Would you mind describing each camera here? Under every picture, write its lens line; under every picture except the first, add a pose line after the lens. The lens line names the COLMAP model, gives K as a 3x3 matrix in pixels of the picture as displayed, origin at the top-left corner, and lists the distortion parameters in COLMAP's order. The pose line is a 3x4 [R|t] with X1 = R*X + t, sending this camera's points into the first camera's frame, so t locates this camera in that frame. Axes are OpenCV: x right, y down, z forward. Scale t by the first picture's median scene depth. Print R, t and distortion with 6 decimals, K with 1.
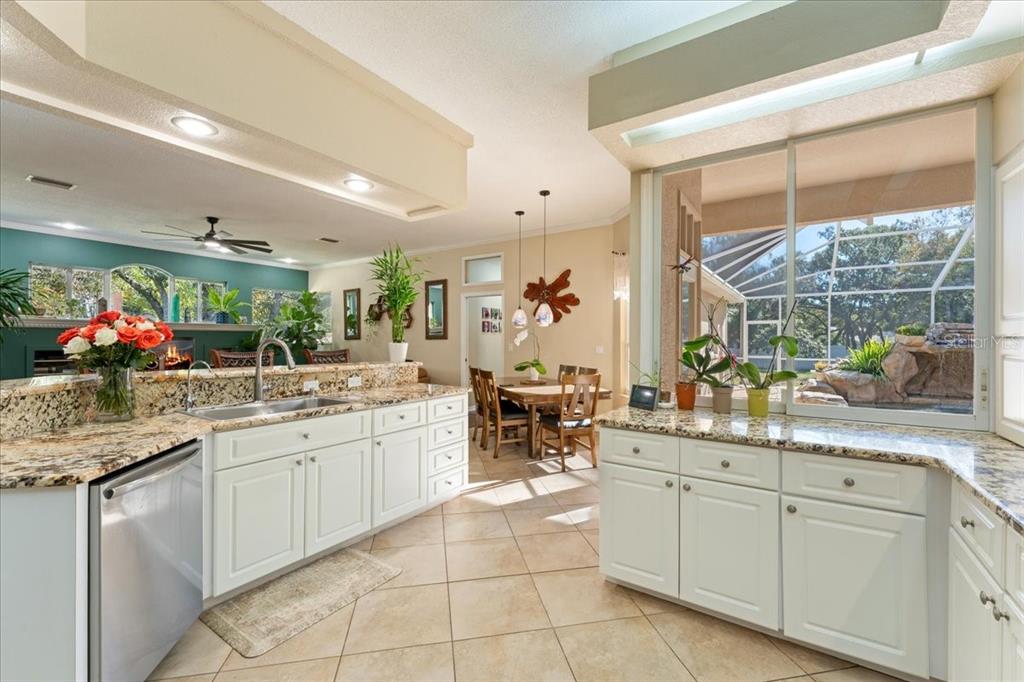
lens RADIAL K [[422.5, 0, 511.4], [0, 422.5, 339.4], [0, 0, 1]] dist [0.000834, 0.000250]
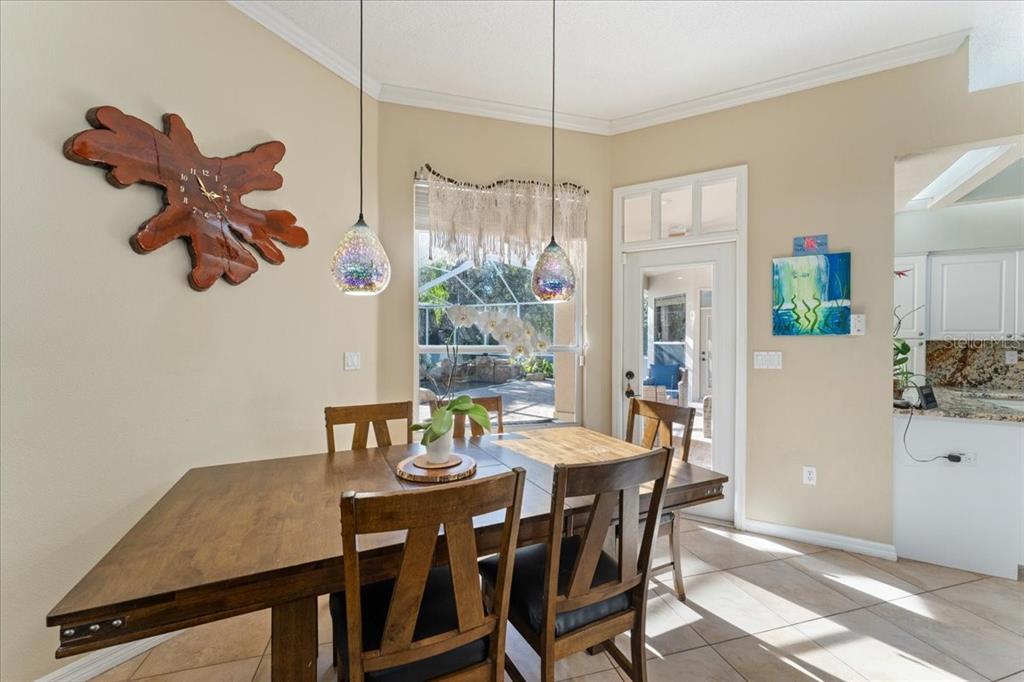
lens RADIAL K [[422.5, 0, 510.4], [0, 422.5, 342.6], [0, 0, 1]] dist [0.000834, 0.000250]
pose [[-0.093579, -0.008969, 0.995571, -0.239716], [-0.001225, 0.999960, 0.008893, 0.001227], [-0.995611, -0.000387, -0.093587, 0.834137]]
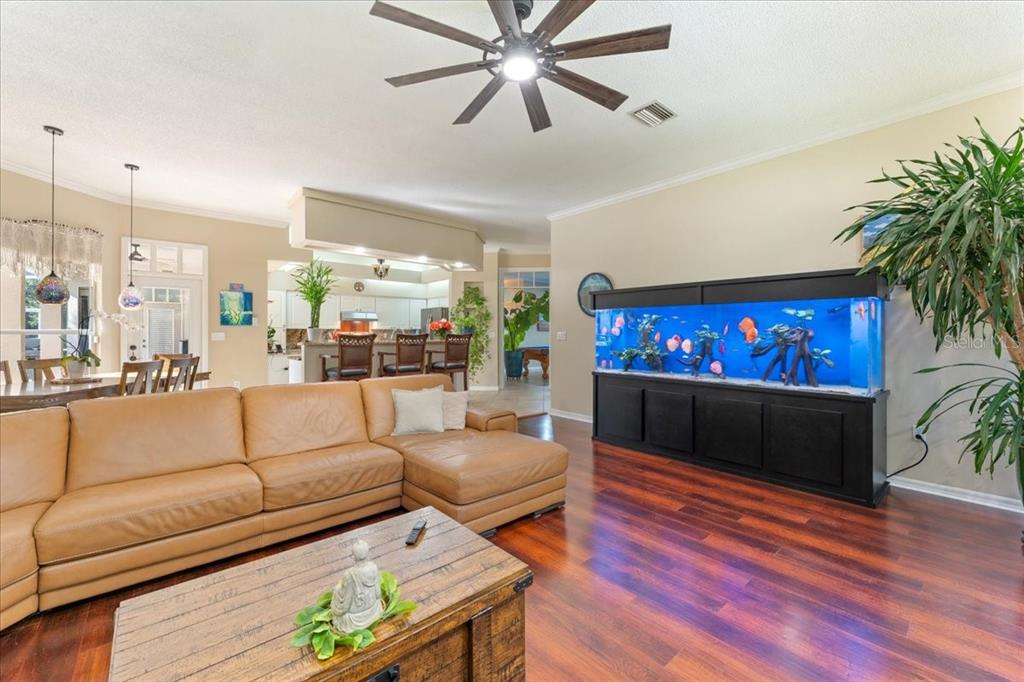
lens RADIAL K [[422.5, 0, 518.4], [0, 422.5, 338.2], [0, 0, 1]] dist [0.000834, 0.000250]
pose [[-0.965165, -0.007162, 0.261544, -0.639872], [-0.003624, 0.999895, 0.014005, 0.008874], [-0.261617, 0.012570, -0.965090, 1.188482]]
